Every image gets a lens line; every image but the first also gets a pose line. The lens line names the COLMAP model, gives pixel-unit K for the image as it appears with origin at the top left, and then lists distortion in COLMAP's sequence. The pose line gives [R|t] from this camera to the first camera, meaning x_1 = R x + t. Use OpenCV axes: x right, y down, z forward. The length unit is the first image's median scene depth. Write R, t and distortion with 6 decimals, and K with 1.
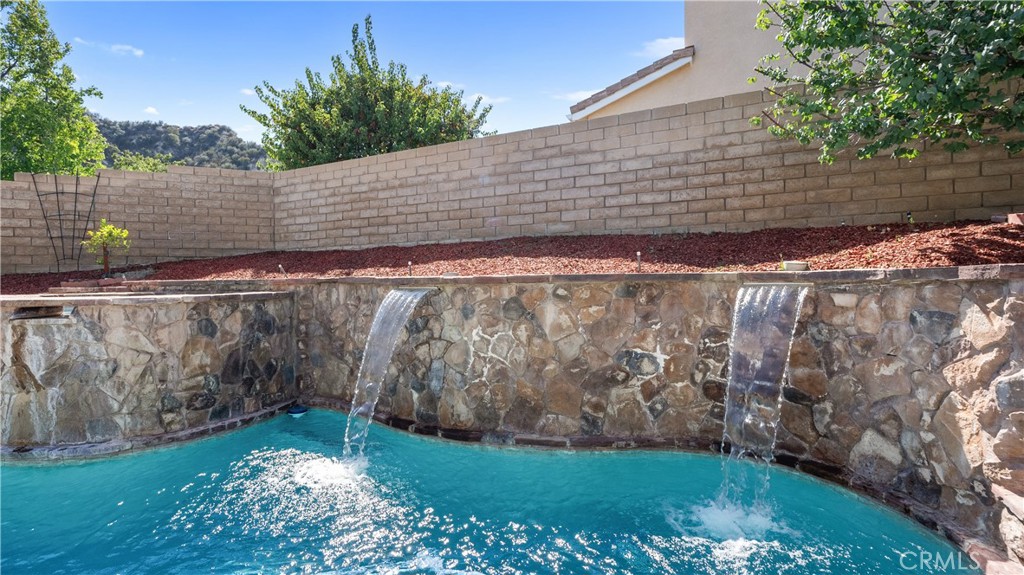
lens RADIAL K [[470.4, 0, 511.1], [0, 470.4, 285.7], [0, 0, 1]] dist [-0.005655, 0.001290]
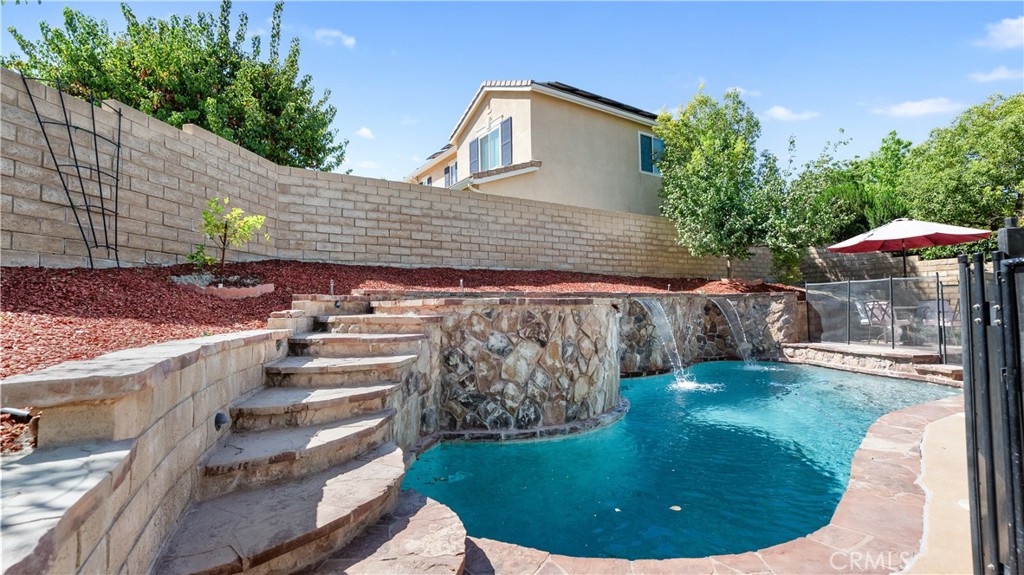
lens RADIAL K [[470.4, 0, 513.7], [0, 470.4, 287.7], [0, 0, 1]] dist [-0.005655, 0.001290]
pose [[0.505203, 0.039777, 0.862083, -1.201394], [0.018433, 0.998212, -0.056860, 0.034768], [-0.862804, 0.044616, 0.503566, 0.284778]]
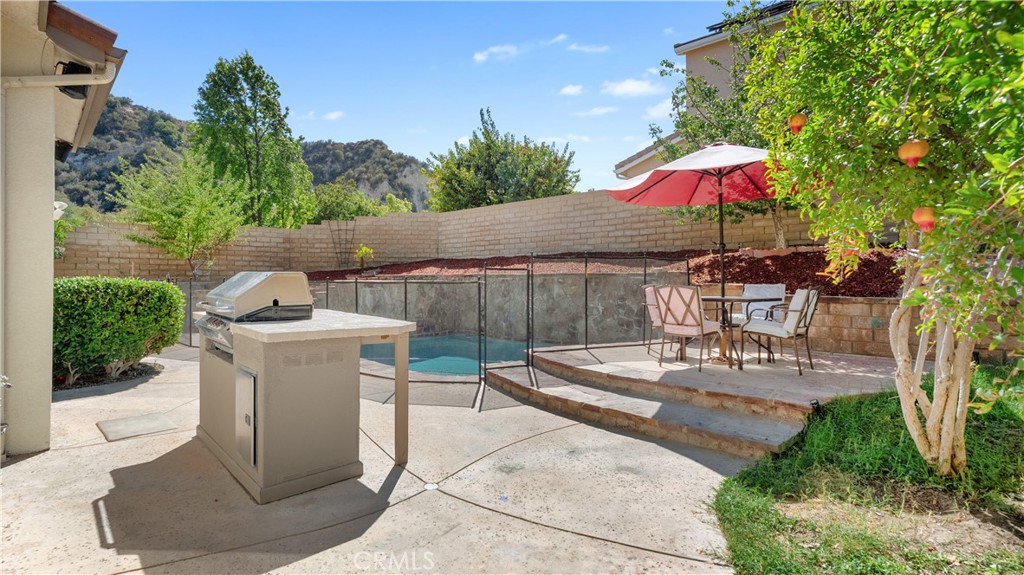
lens RADIAL K [[470.4, 0, 513.4], [0, 470.4, 287.2], [0, 0, 1]] dist [-0.005655, 0.001290]
pose [[0.965696, 0.013840, -0.259306, 0.262799], [-0.011487, 0.999878, 0.010588, 0.013470], [0.259421, -0.007246, 0.965737, -0.736313]]
